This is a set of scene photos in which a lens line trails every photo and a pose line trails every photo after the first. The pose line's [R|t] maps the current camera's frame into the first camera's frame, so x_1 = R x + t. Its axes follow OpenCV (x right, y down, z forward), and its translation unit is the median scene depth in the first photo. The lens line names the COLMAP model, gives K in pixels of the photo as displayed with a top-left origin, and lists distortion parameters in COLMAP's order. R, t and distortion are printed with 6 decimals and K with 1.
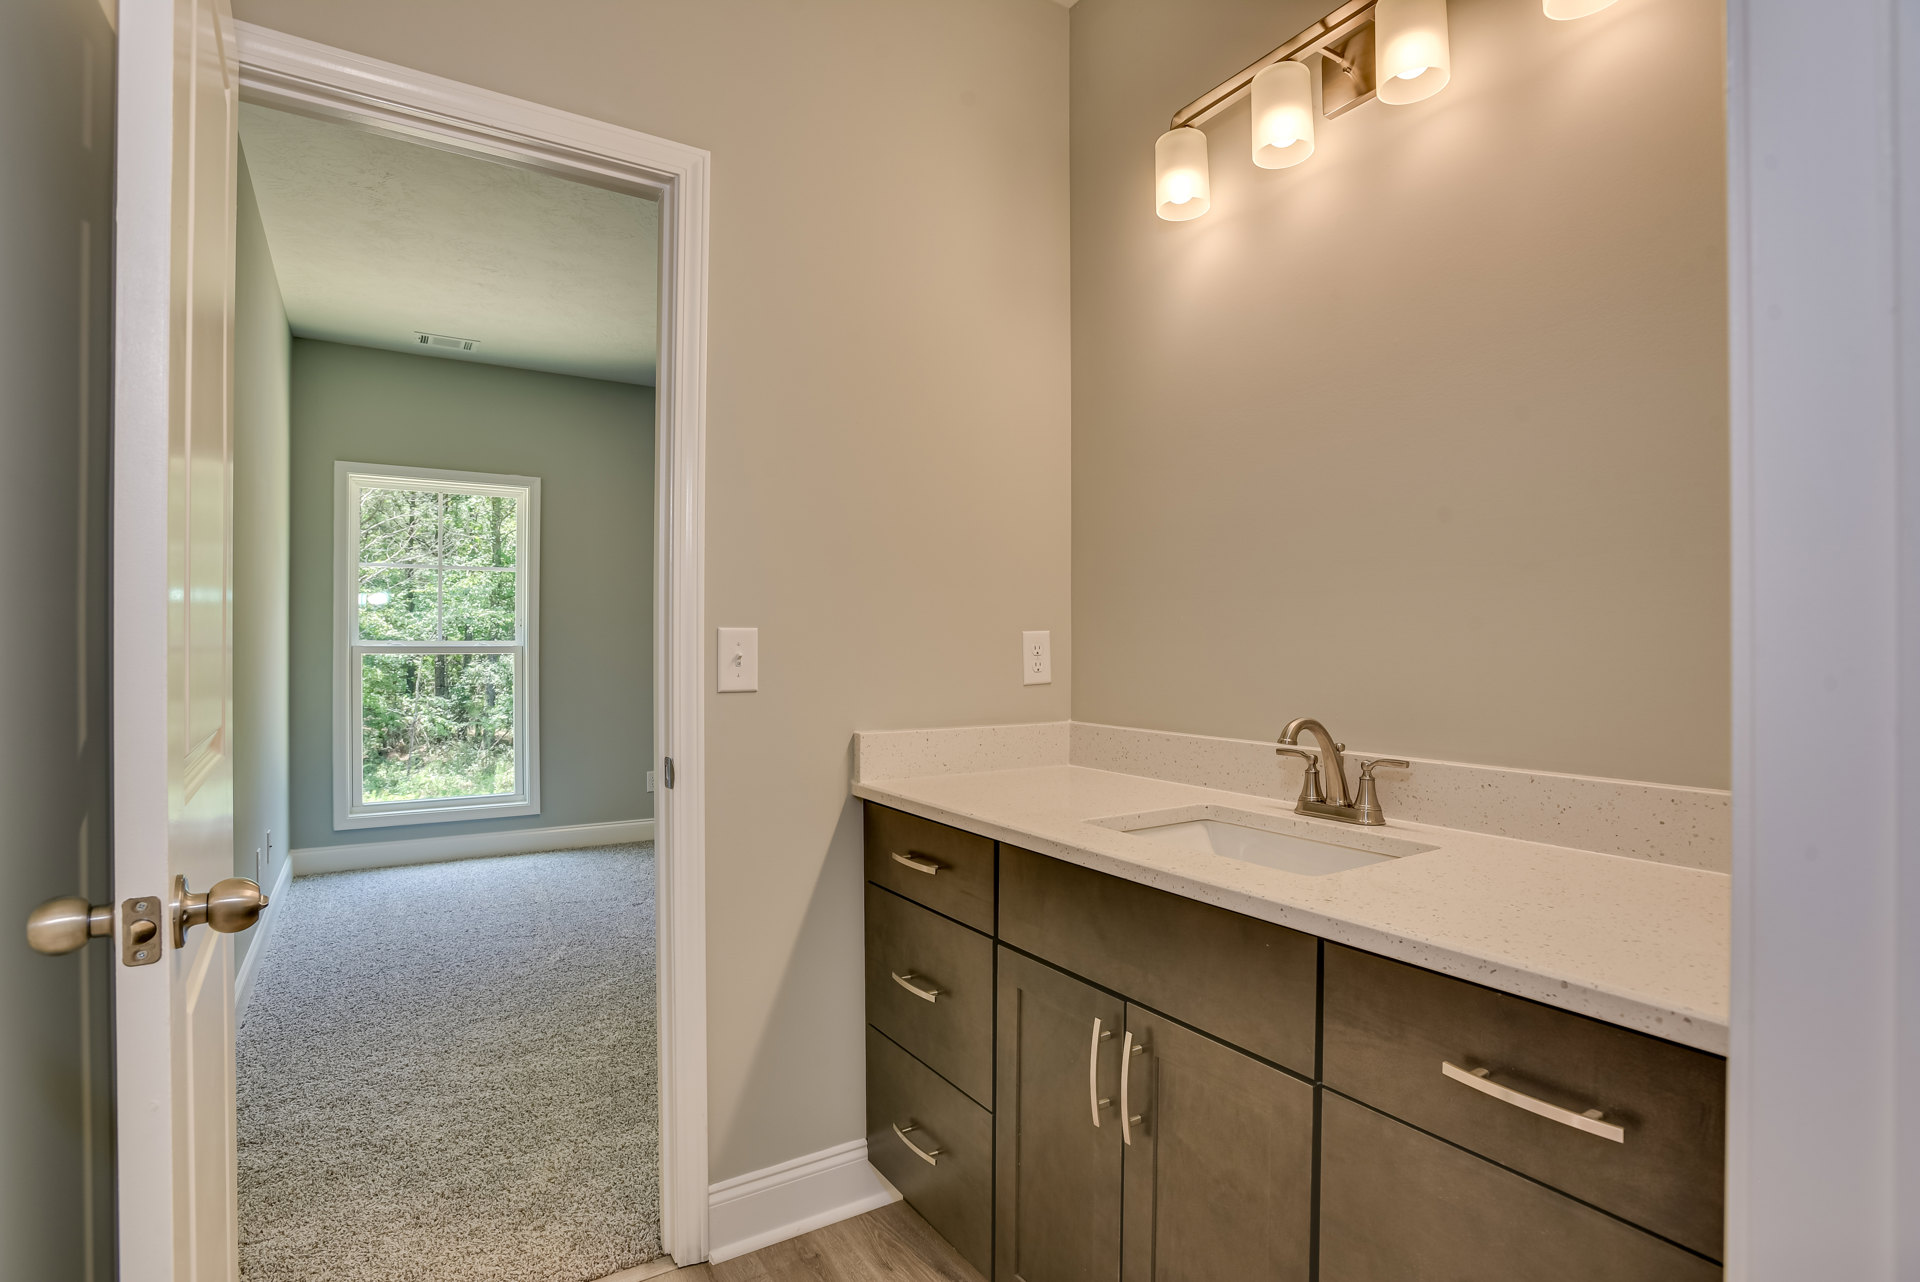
lens RADIAL K [[941.9, 0, 963.2], [0, 941.9, 647.4], [0, 0, 1]] dist [-0.003051, 0.000941]
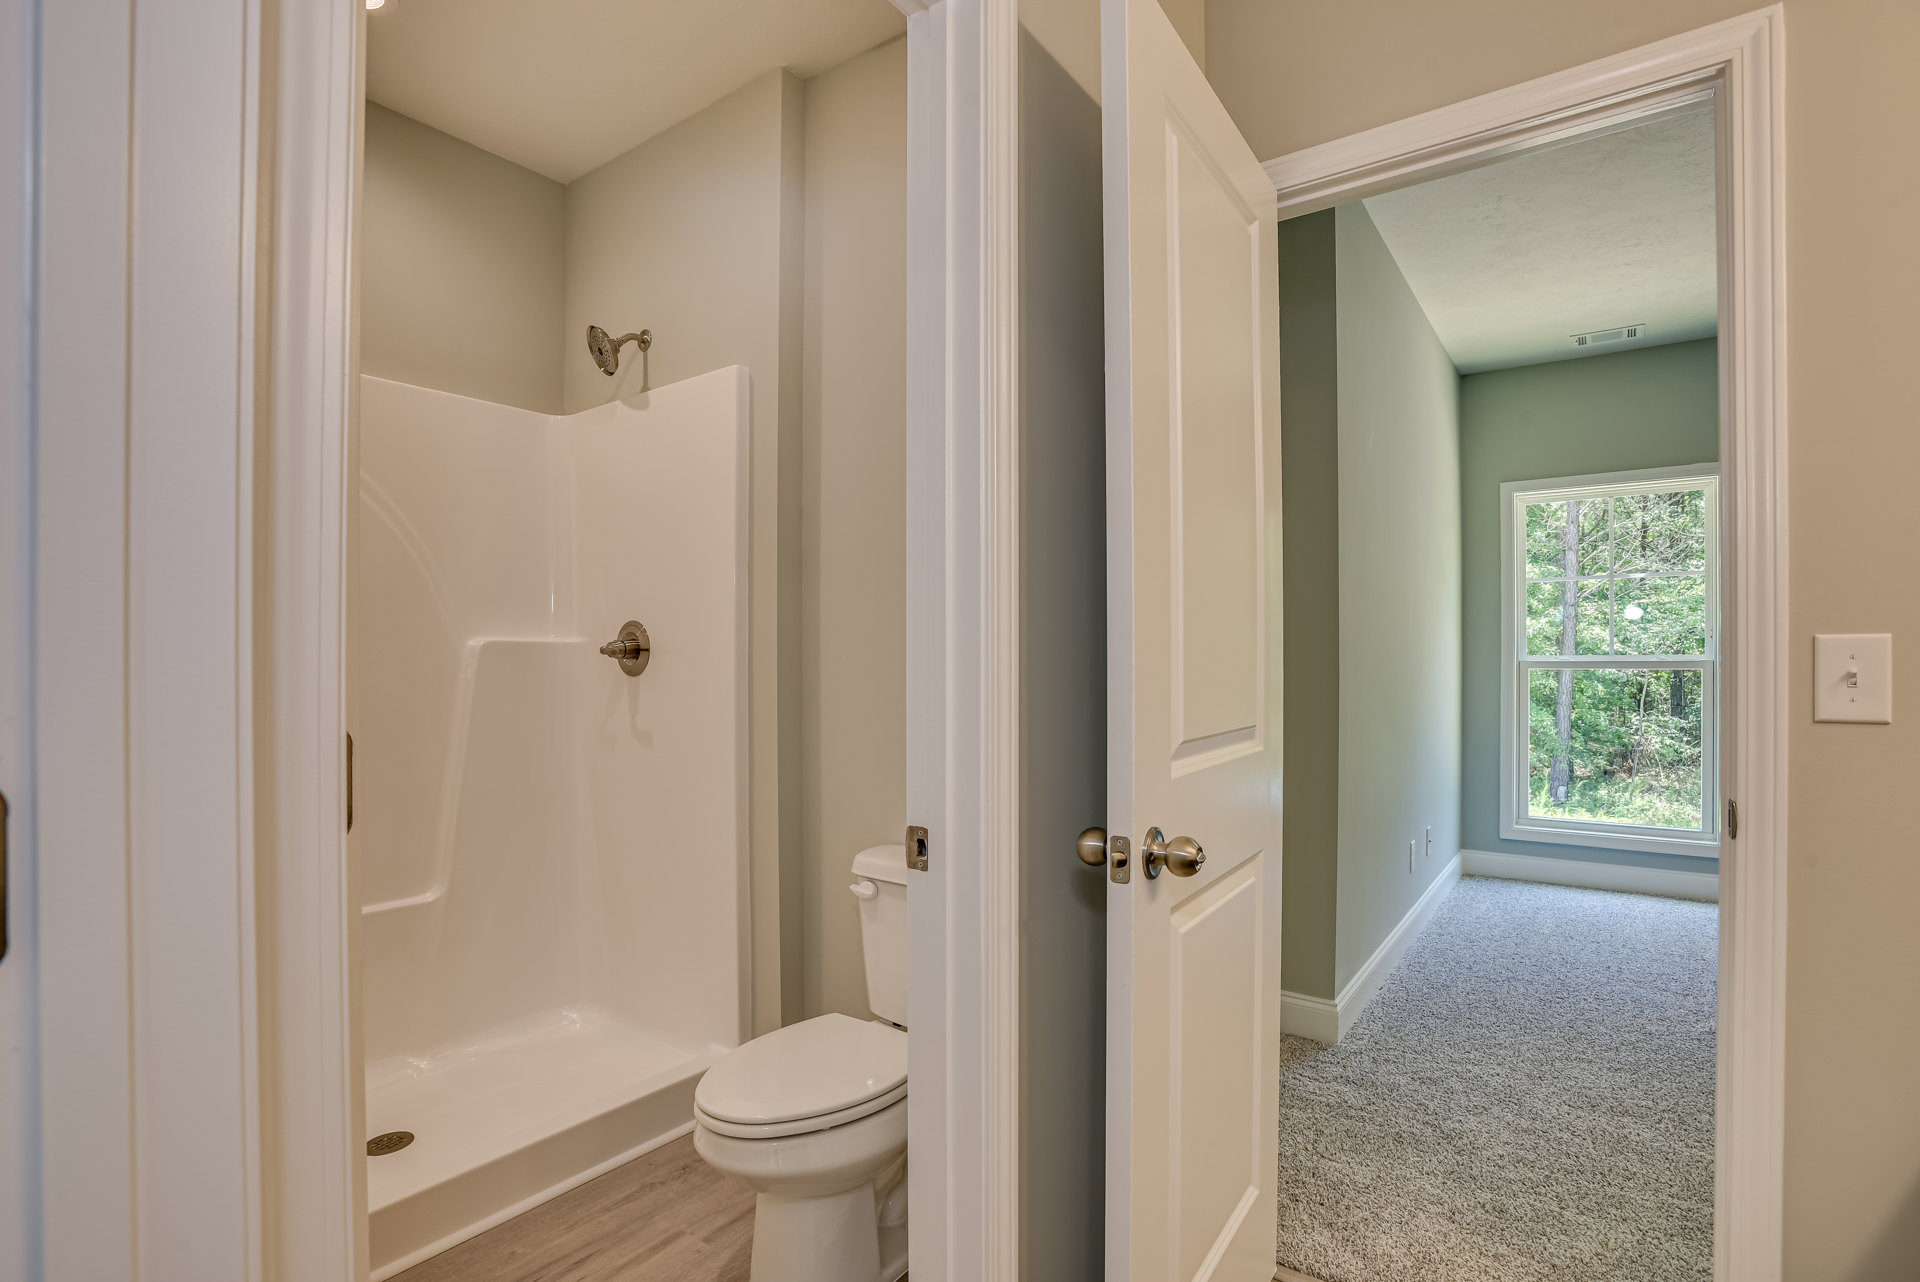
lens RADIAL K [[948.6, 0, 961.1], [0, 948.6, 666.7], [0, 0, 1]] dist [0.000060, 0.001268]
pose [[0.397225, 0.000465, -0.917721, 0.060089], [0.003442, 0.999992, 0.001997, 0.000317], [0.917715, -0.003952, 0.397221, 0.033026]]
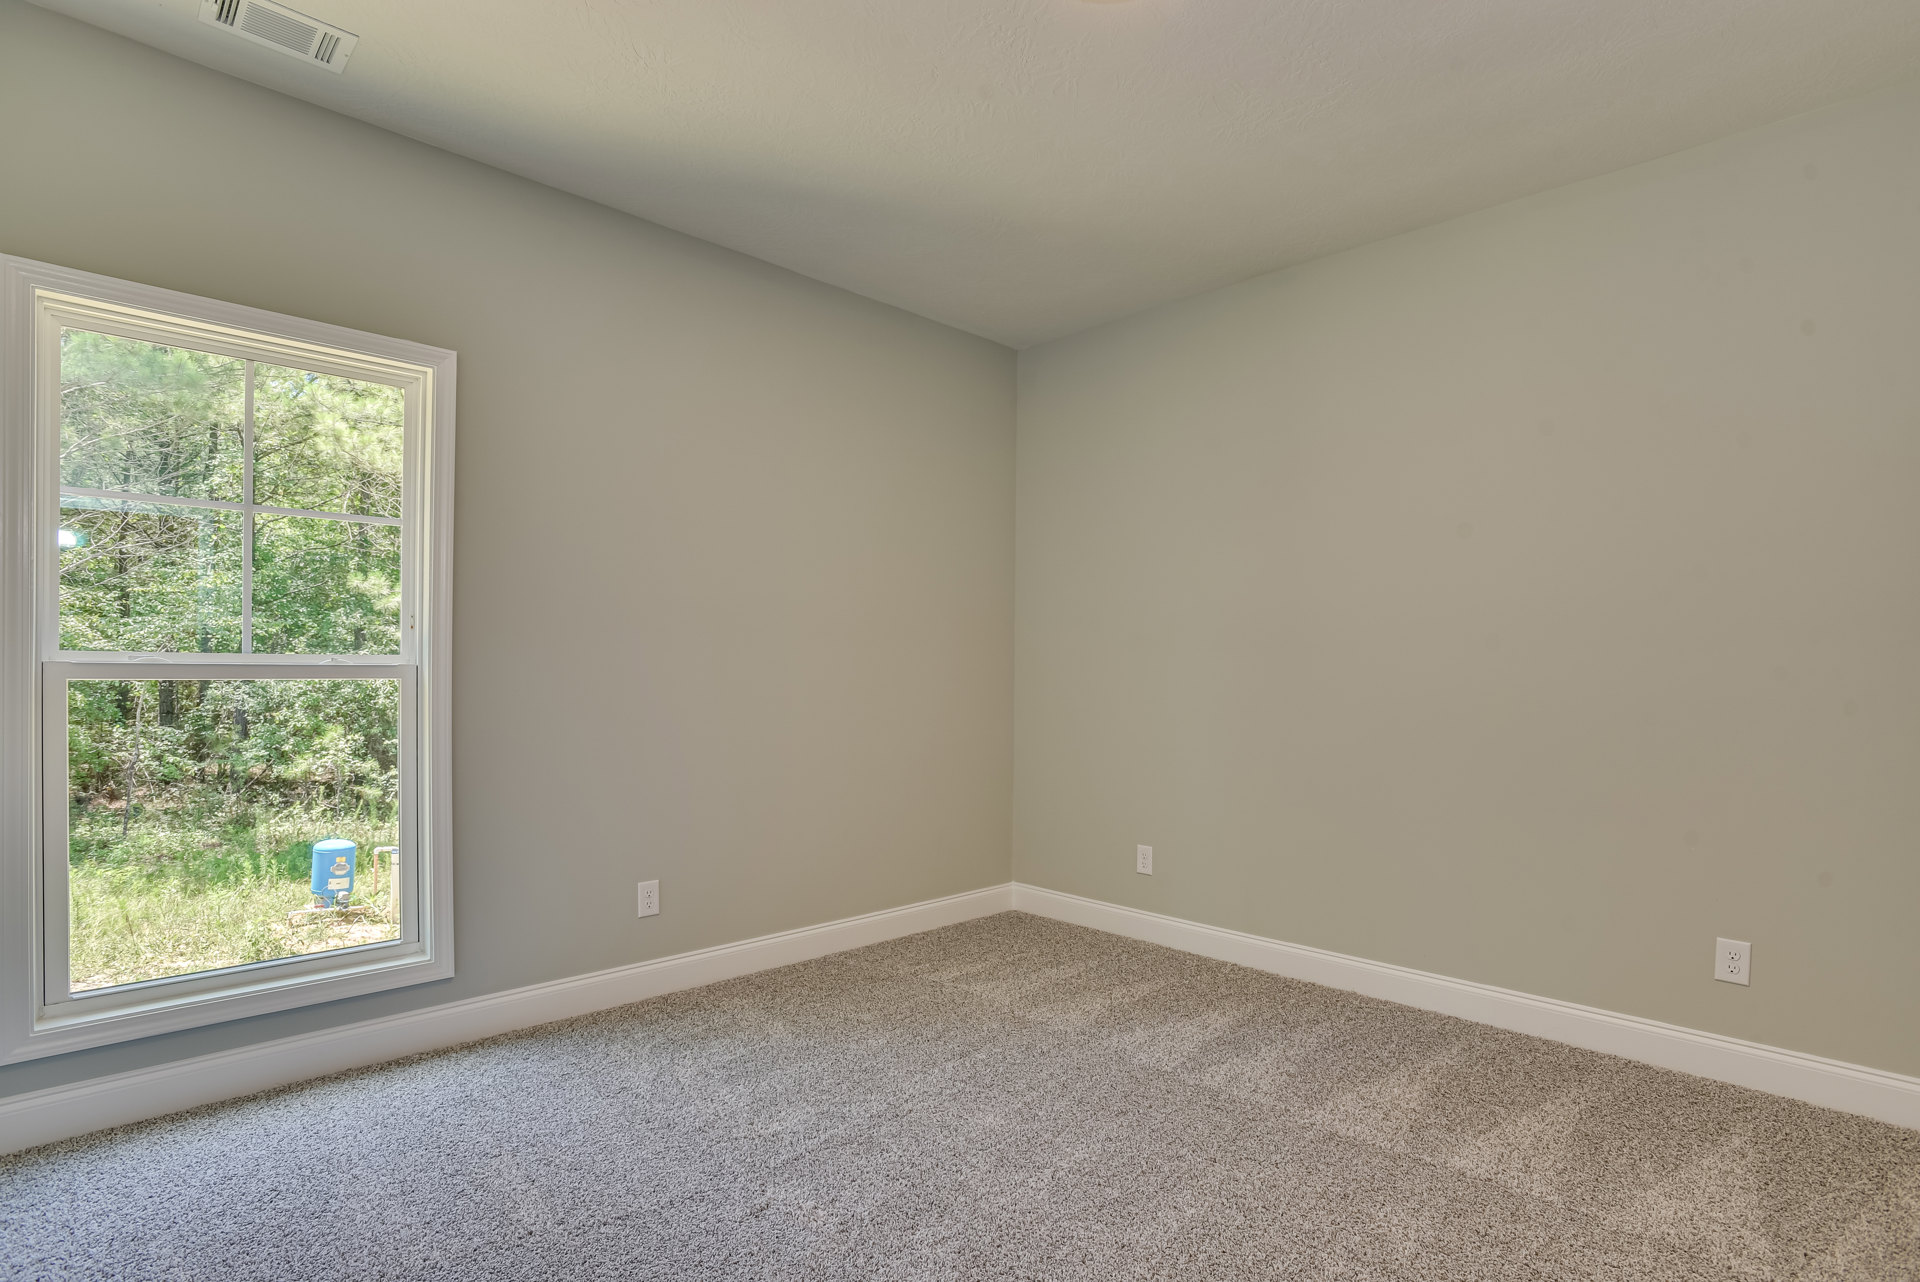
lens RADIAL K [[944.4, 0, 999.3], [0, 944.4, 671.3], [0, 0, 1]] dist [-0.015657, 0.000520]
pose [[0.974200, 0.005592, 0.225615, -0.301209], [-0.006284, 0.999977, 0.002353, -0.000553], [-0.225597, -0.003710, 0.974214, 0.458663]]
